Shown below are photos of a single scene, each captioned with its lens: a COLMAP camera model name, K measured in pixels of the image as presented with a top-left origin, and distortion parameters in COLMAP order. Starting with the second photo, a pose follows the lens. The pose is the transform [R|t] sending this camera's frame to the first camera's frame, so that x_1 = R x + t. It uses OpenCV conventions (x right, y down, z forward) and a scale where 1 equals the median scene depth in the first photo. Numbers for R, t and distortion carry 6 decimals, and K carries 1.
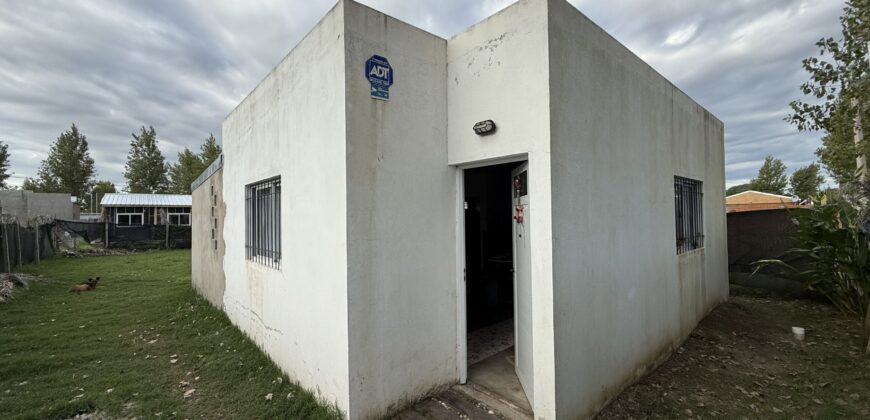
lens RADIAL K [[348.5, 0, 435.0], [0, 348.5, 210.0], [0, 0, 1]] dist [-0.000410, 0.000023]
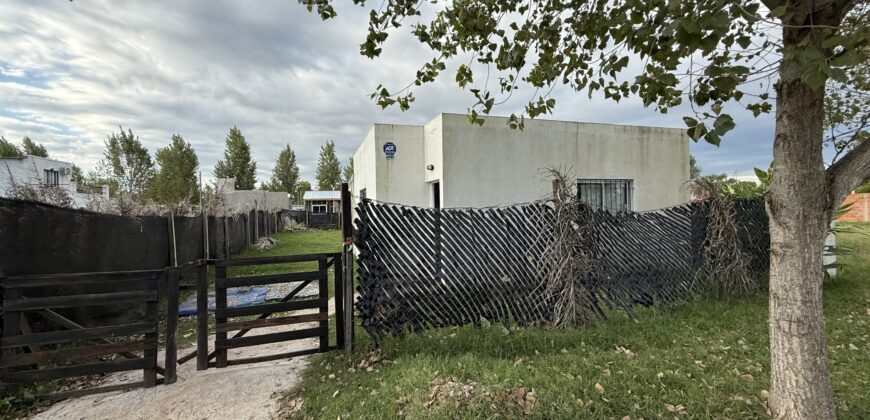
lens RADIAL K [[348.5, 0, 435.0], [0, 348.5, 210.0], [0, 0, 1]] dist [-0.000410, 0.000023]
pose [[0.920169, -0.000377, -0.391522, 0.116594], [0.011192, 0.999616, 0.025340, -0.000533], [0.391362, -0.027699, 0.919820, -0.125387]]
